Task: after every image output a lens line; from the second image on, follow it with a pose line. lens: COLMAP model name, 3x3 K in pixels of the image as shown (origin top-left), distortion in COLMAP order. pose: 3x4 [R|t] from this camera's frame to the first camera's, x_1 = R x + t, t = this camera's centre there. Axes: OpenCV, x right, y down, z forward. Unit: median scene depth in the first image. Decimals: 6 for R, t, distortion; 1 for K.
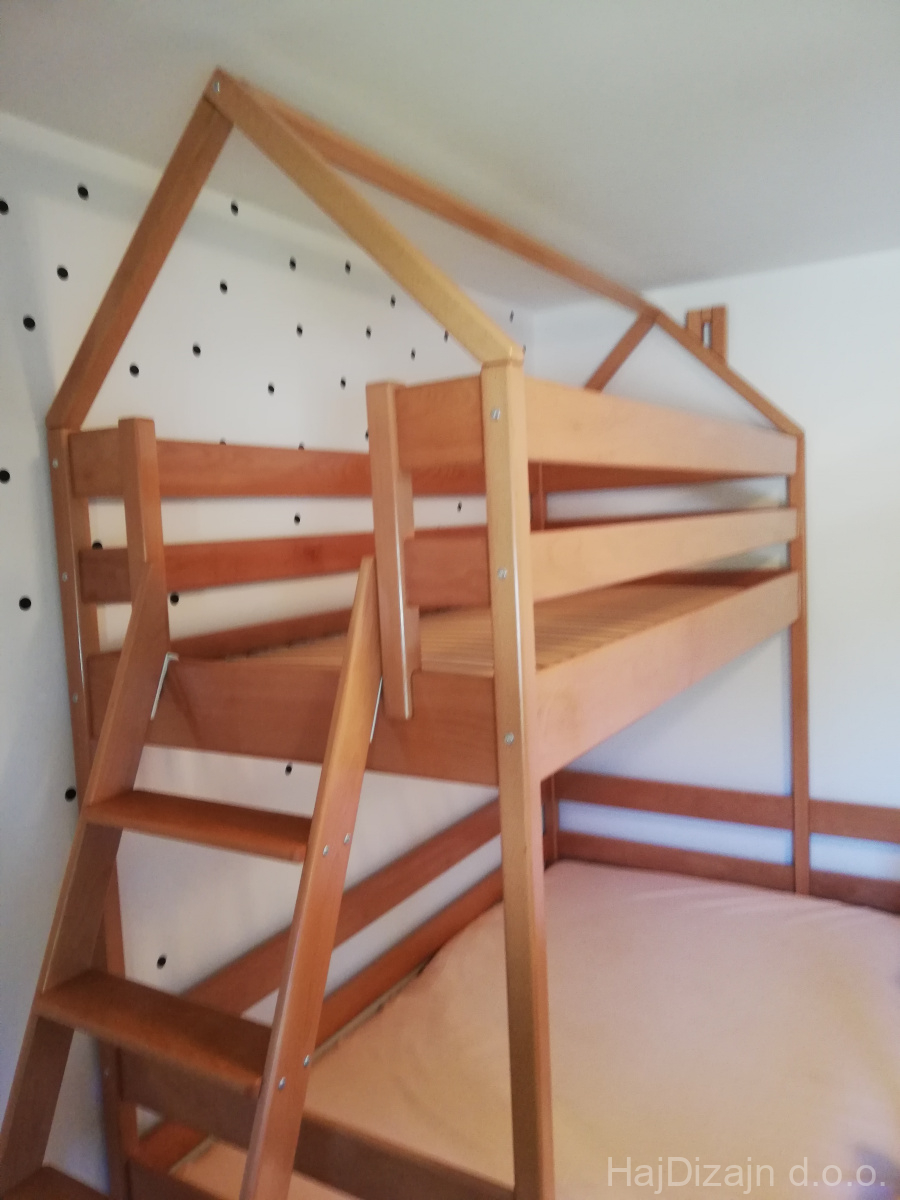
lens RADIAL K [[905.5, 0, 470.6], [0, 905.5, 604.2], [0, 0, 1]] dist [0.060636, -0.088687]
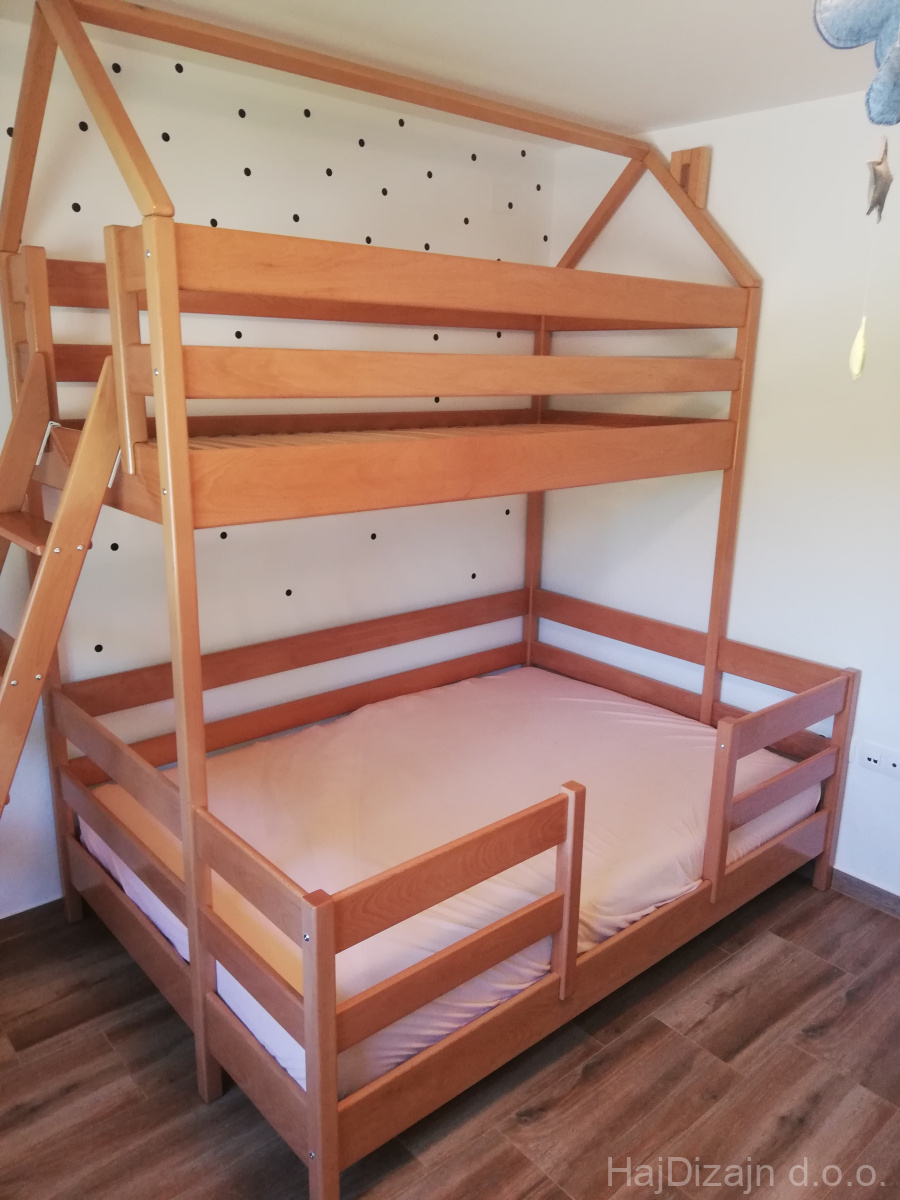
lens RADIAL K [[896.8, 0, 457.8], [0, 896.8, 625.6], [0, 0, 1]] dist [0.055509, -0.093716]
pose [[0.945998, 0.150620, -0.287056, 0.708965], [-0.092886, 0.974318, 0.205124, 0.015466], [0.310580, -0.167384, 0.935694, -0.170797]]
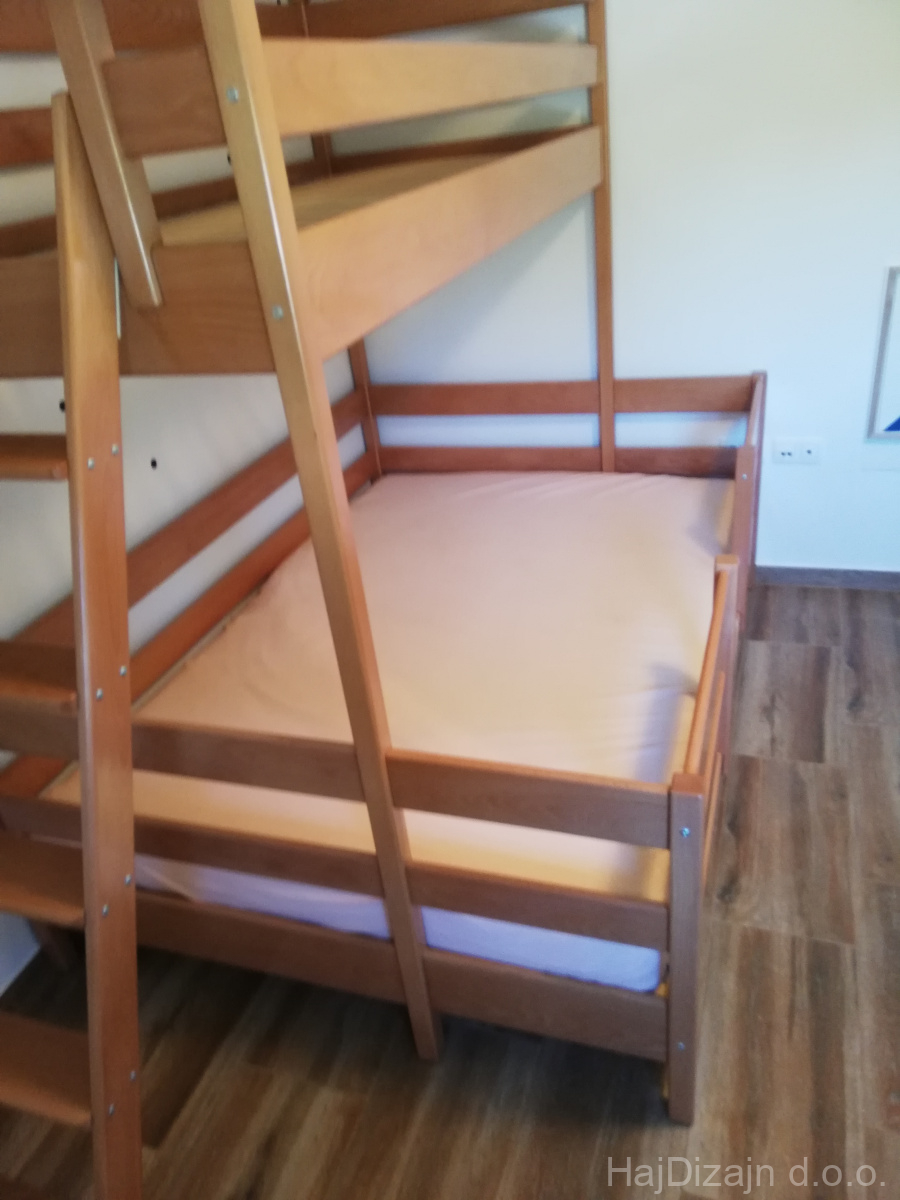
lens RADIAL K [[883.3, 0, 462.4], [0, 883.3, 624.6], [0, 0, 1]] dist [0.062808, -0.071131]
pose [[0.976313, -0.162514, 0.142839, 0.034833], [0.089928, 0.905242, 0.415270, 0.062045], [-0.196791, -0.392588, 0.898414, 0.059298]]
